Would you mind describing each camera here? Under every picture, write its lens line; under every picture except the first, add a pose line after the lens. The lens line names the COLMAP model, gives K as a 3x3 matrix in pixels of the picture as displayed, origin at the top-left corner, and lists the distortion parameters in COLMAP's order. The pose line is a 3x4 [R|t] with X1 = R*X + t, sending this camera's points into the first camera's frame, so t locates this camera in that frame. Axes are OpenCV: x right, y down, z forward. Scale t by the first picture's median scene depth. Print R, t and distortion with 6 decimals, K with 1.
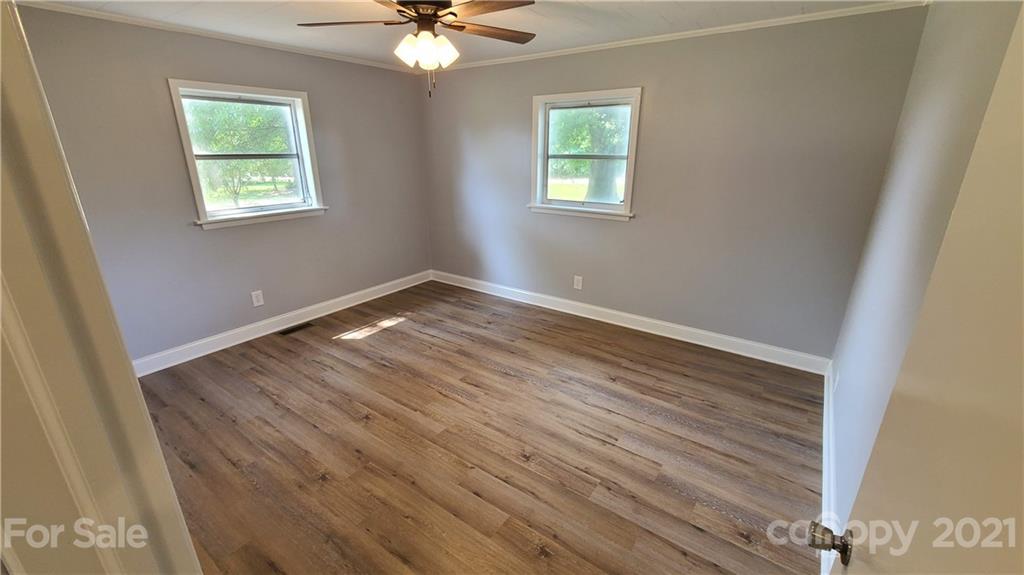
lens RADIAL K [[419.0, 0, 512.1], [0, 419.0, 290.4], [0, 0, 1]] dist [0.002061, -0.003889]
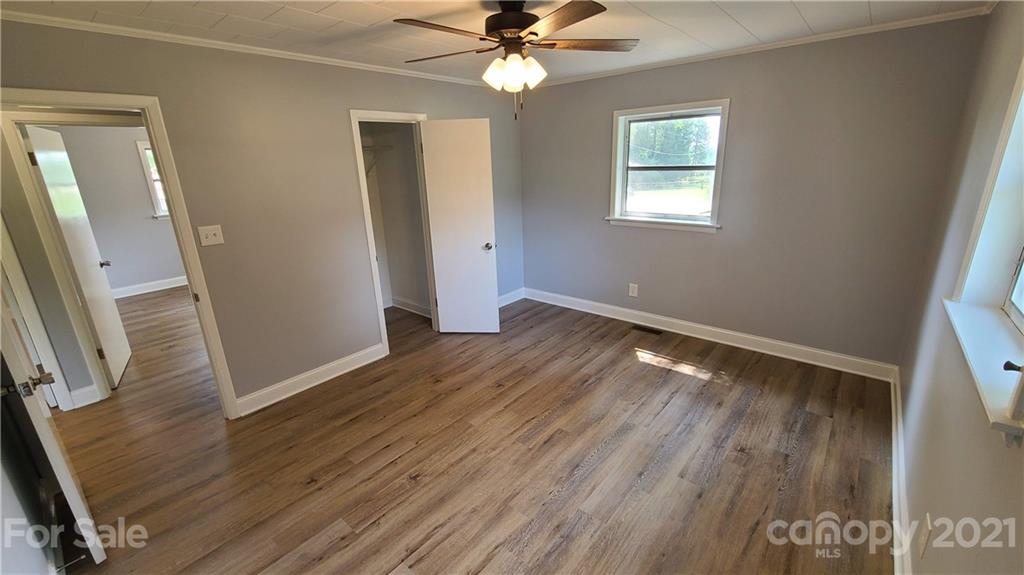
lens RADIAL K [[419.0, 0, 512.1], [0, 419.0, 290.4], [0, 0, 1]] dist [0.002061, -0.003889]
pose [[-0.085660, 0.300838, -0.949821, 0.650387], [-0.288649, 0.904946, 0.312656, -0.305217], [0.953595, 0.300947, 0.009319, 0.834809]]
